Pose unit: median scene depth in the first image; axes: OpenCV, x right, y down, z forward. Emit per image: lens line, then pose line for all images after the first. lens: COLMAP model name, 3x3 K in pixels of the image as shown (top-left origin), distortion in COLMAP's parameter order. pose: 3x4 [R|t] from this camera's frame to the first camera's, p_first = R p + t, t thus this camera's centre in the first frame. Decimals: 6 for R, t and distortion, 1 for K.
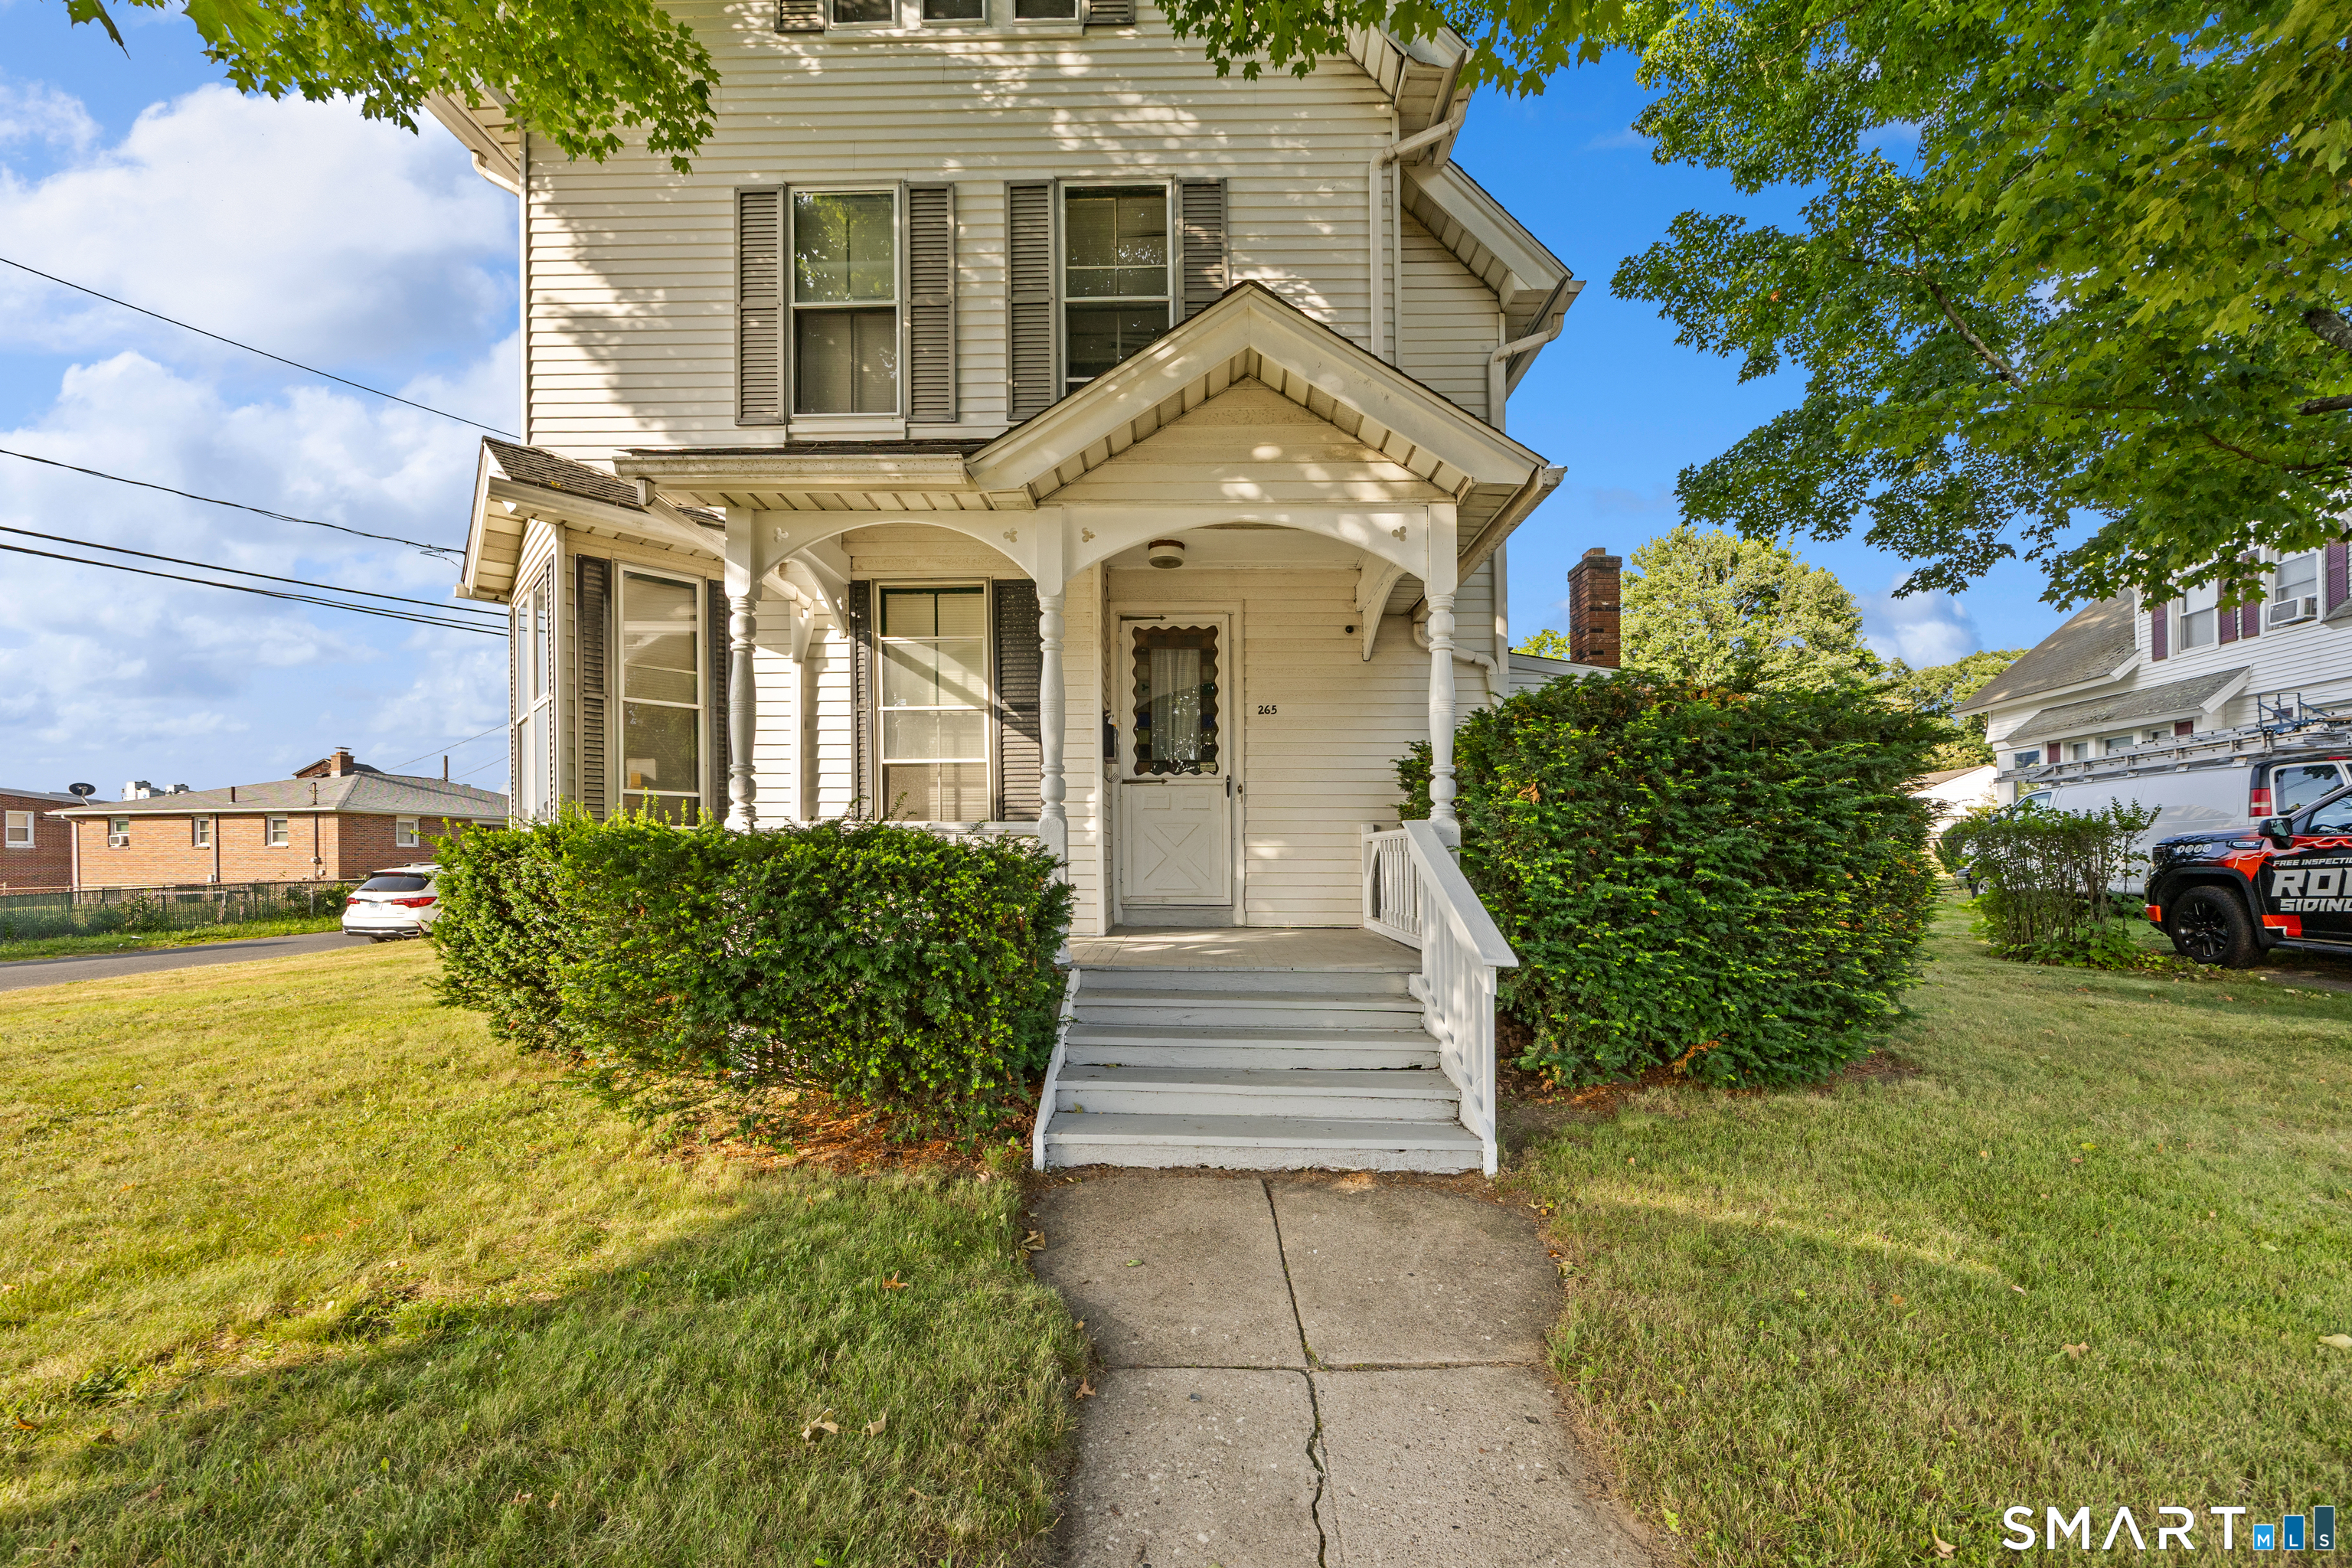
lens RADIAL K [[971.4, 0, 1176.9], [0, 971.4, 772.1], [0, 0, 1]] dist [-0.002152, 0.000065]
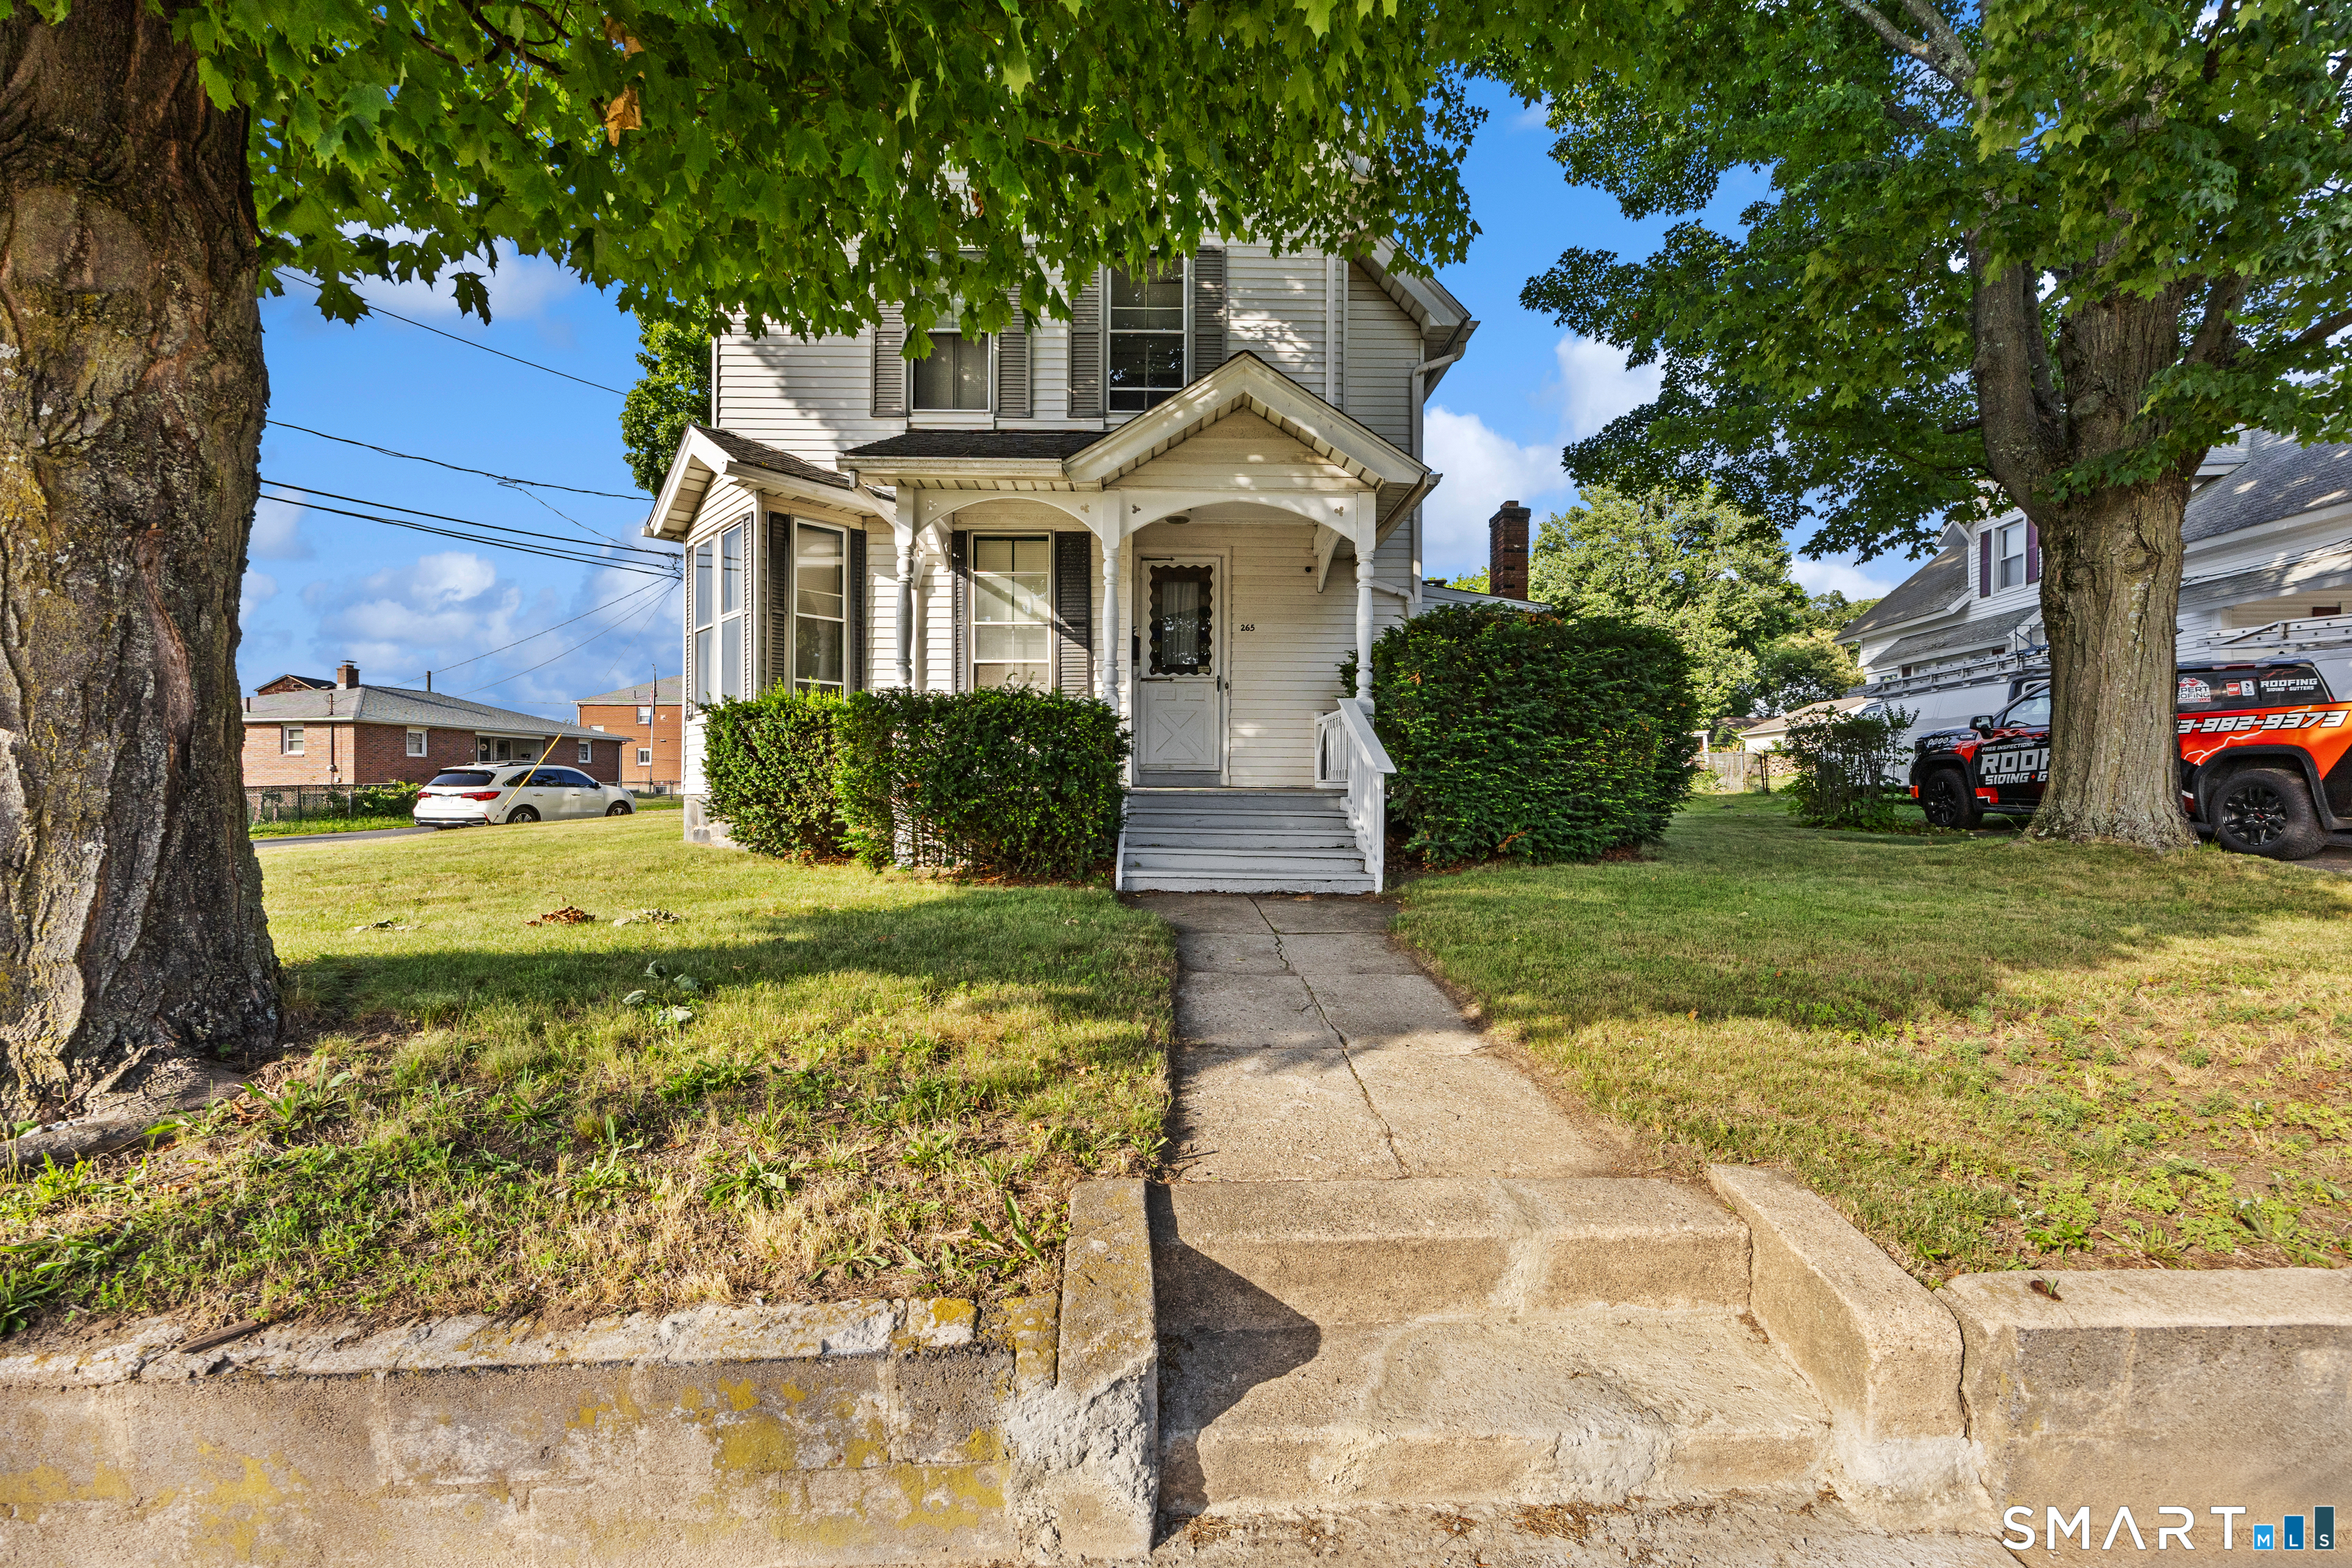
lens RADIAL K [[942.0, 0, 1172.2], [0, 942.0, 758.1], [0, 0, 1]] dist [0.000144, 0.000290]
pose [[0.999595, 0.006872, 0.027621, -0.054734], [-0.008709, 0.997719, 0.066940, 0.035184], [-0.027098, -0.067153, 0.997375, -0.375758]]
